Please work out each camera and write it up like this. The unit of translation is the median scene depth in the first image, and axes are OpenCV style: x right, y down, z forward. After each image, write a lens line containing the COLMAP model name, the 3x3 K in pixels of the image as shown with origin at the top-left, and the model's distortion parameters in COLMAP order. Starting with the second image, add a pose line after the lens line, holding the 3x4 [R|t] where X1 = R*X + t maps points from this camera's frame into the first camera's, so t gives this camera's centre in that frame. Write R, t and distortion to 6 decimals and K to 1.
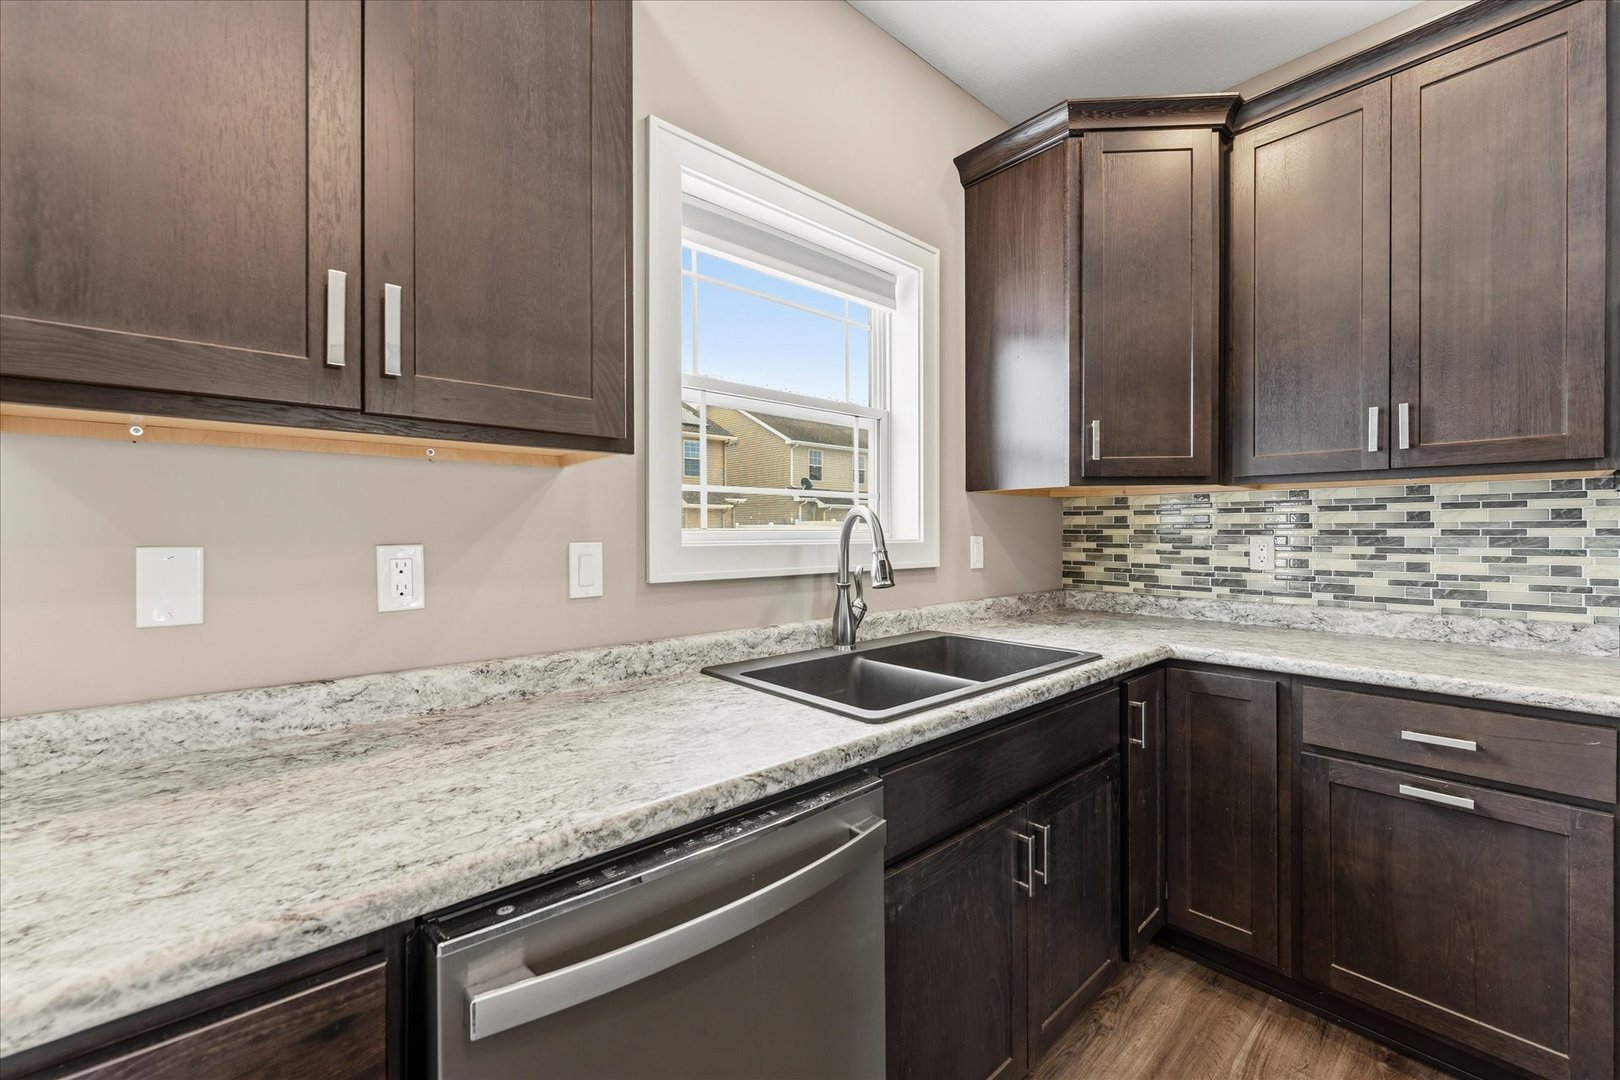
lens RADIAL K [[648.9, 0, 810.2], [0, 648.9, 533.8], [0, 0, 1]] dist [0.000135, -0.000317]
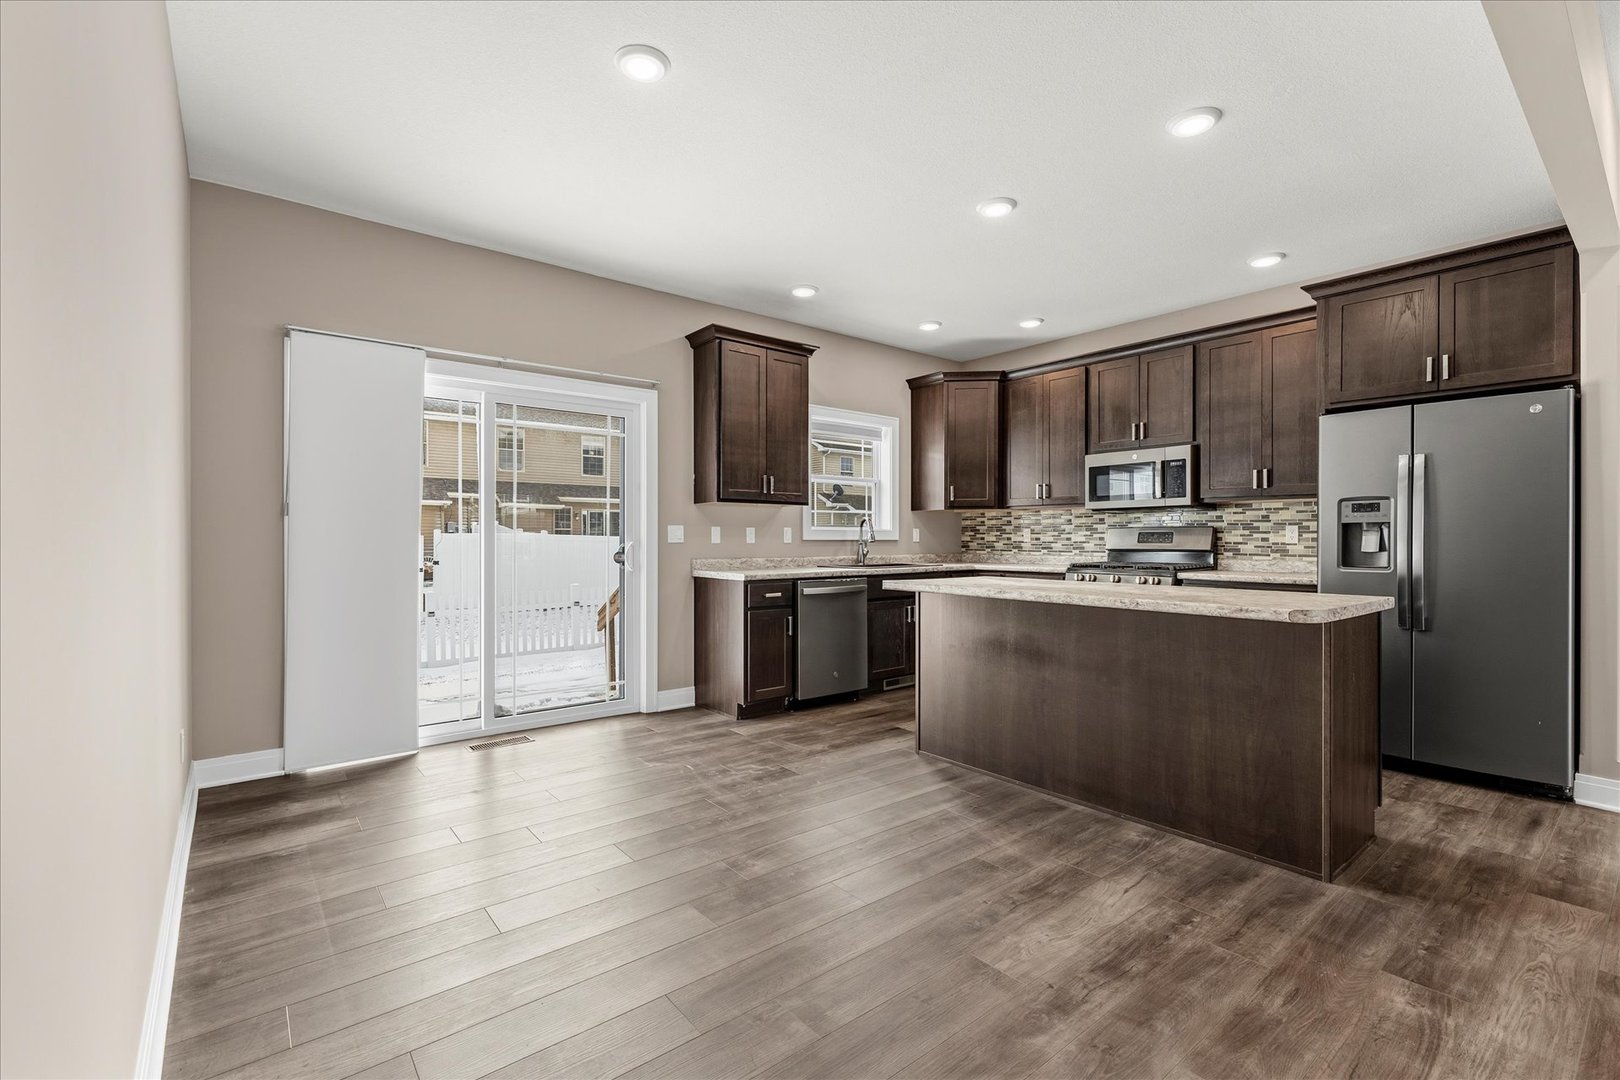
lens RADIAL K [[712.3, 0, 810.0], [0, 712.3, 540.0], [0, 0, 1]] dist [-0.000316, -0.000439]
pose [[0.999100, 0.001237, -0.042405, -0.040721], [-0.001272, 0.999999, -0.000803, 0.062442], [0.042404, 0.000856, 0.999100, -2.192444]]
